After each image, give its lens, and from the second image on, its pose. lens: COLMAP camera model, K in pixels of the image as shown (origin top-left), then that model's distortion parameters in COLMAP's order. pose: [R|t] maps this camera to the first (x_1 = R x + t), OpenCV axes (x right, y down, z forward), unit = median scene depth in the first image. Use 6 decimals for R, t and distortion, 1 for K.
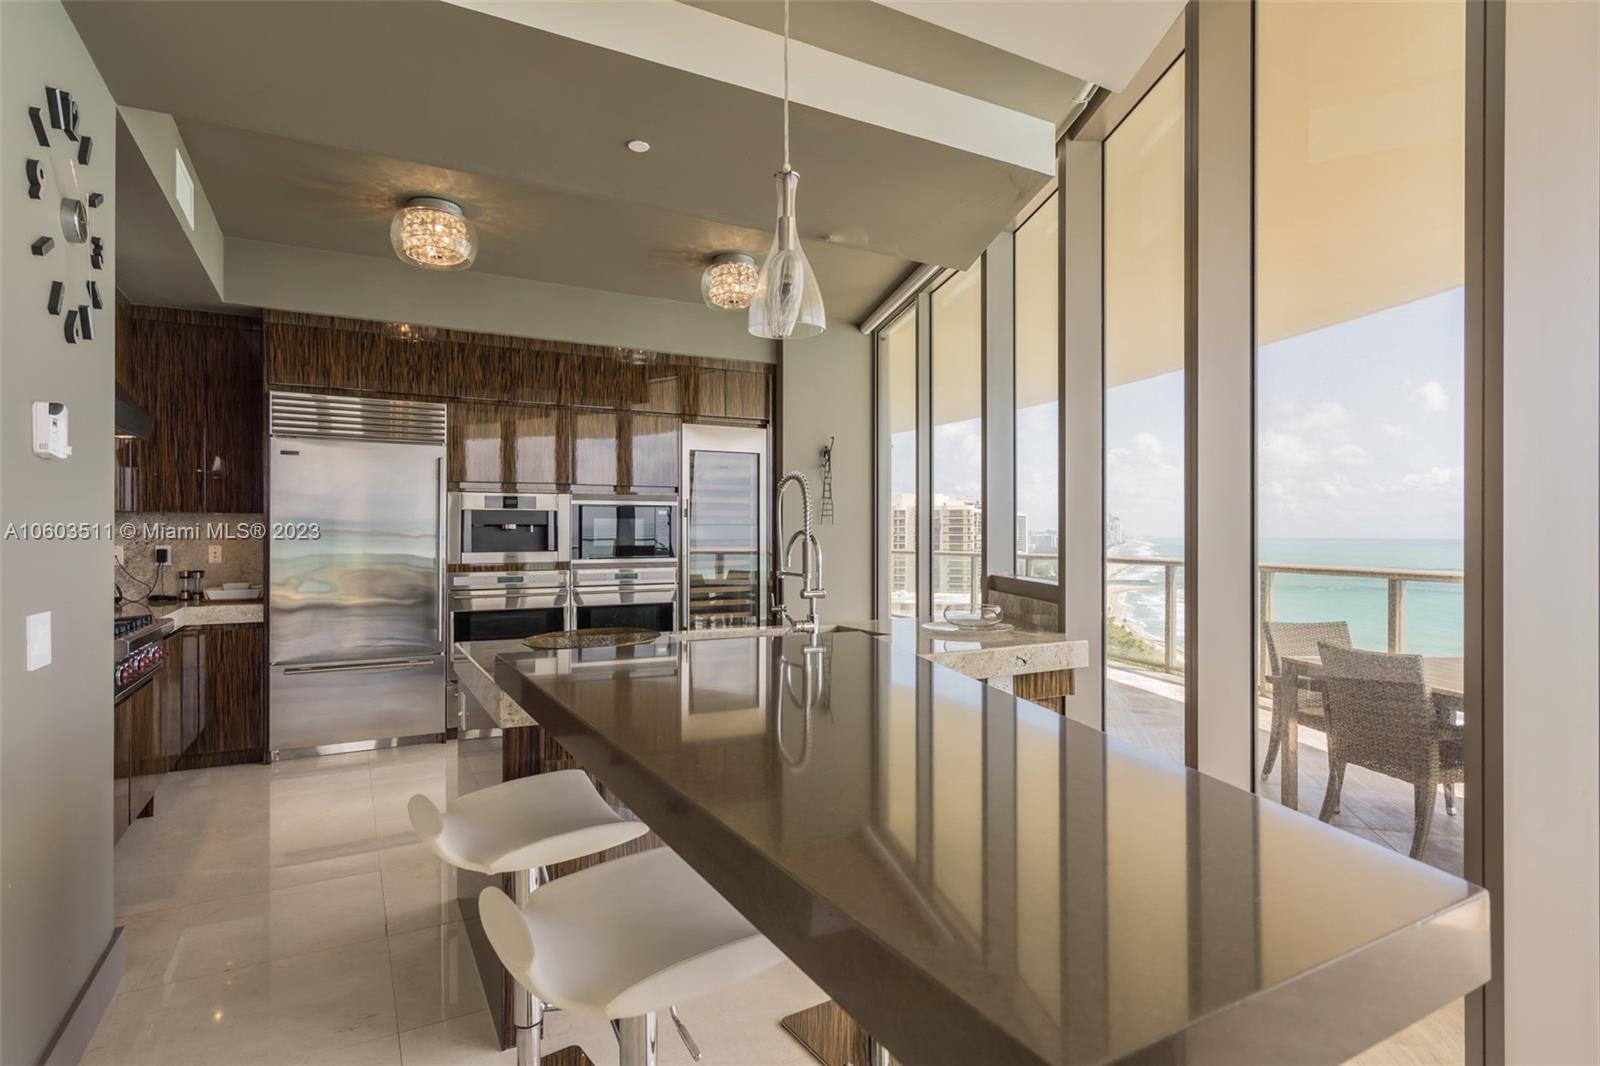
lens RADIAL K [[823.8, 0, 800.0], [0, 823.8, 533.0], [0, 0, 1]] dist [0.000020, 0.000013]
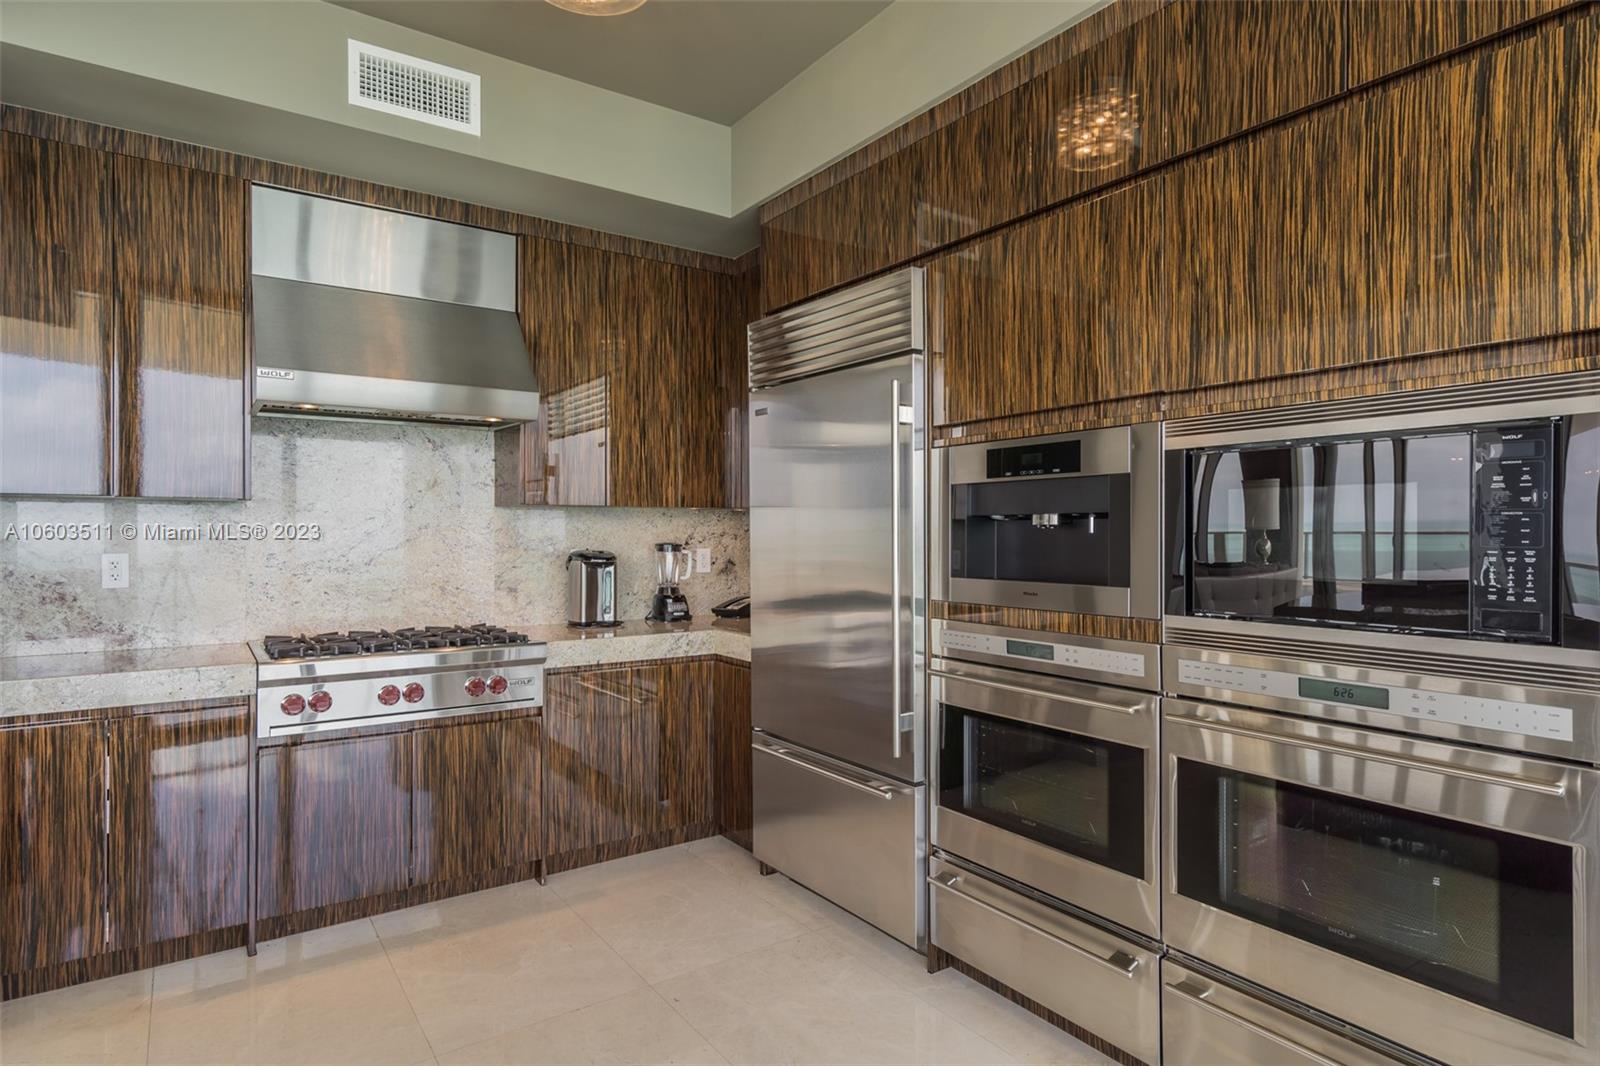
lens RADIAL K [[871.9, 0, 800.0], [0, 871.9, 533.0], [0, 0, 1]] dist [-0.001005, -0.000301]
pose [[0.108001, -0.001269, -0.994150, 0.064143], [-0.003171, 0.999994, -0.001621, -0.000179], [0.994146, 0.003327, 0.107996, 0.844318]]
